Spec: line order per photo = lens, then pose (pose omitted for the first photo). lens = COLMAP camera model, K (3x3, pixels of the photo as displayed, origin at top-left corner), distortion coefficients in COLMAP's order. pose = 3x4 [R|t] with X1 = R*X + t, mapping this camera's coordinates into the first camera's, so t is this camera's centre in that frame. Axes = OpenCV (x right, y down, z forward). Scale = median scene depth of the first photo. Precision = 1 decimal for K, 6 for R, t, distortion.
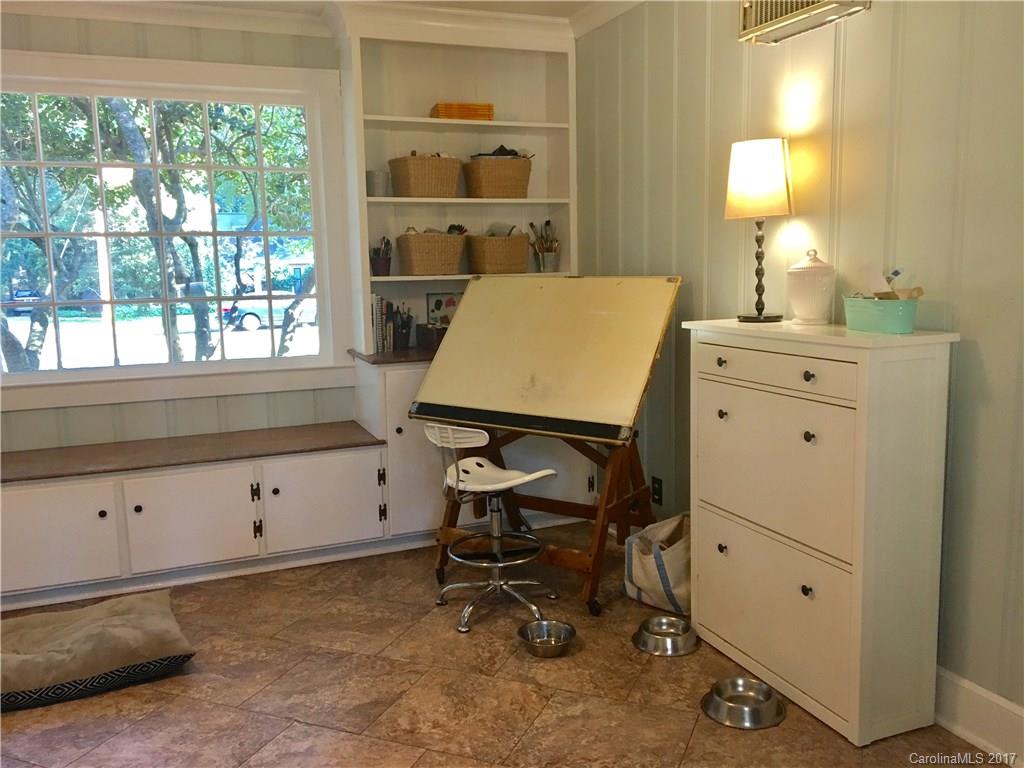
lens RADIAL K [[859.5, 0, 512.0], [0, 859.5, 384.0], [0, 0, 1]] dist [0.088981, -0.137815]
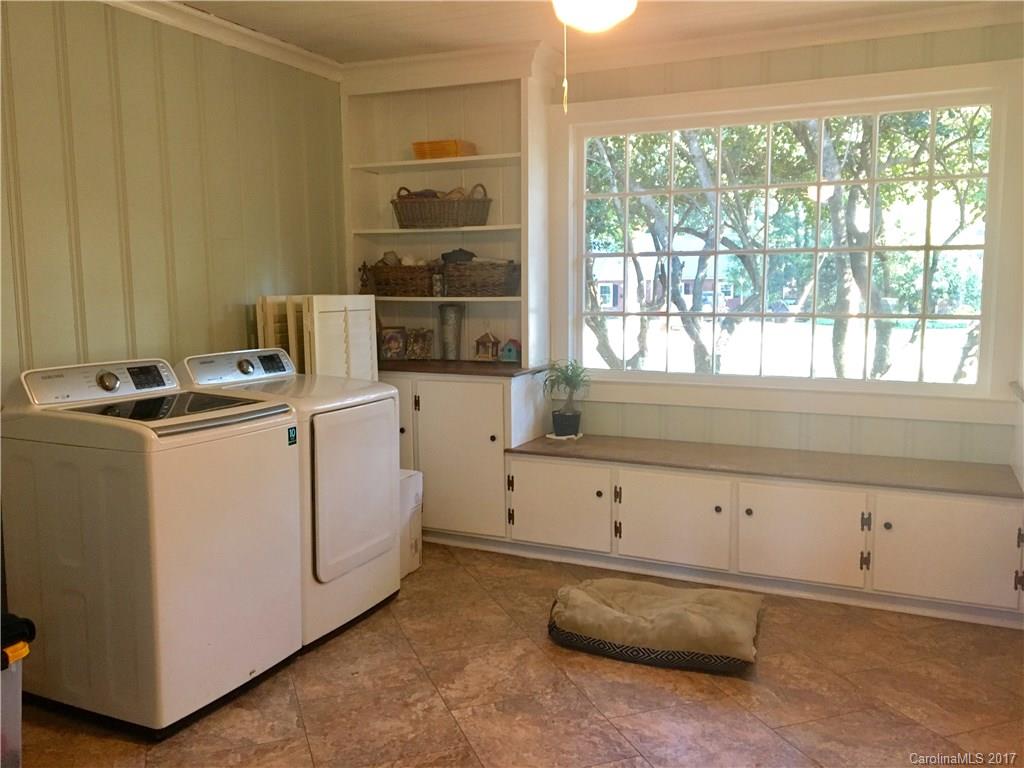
lens RADIAL K [[866.1, 0, 512.0], [0, 866.1, 384.0], [0, 0, 1]] dist [0.036478, -0.075110]
pose [[0.675972, 0.106680, -0.729164, 0.132238], [-0.116019, 0.992533, 0.037657, -0.016819], [0.727737, 0.059142, 0.683302, 0.069626]]
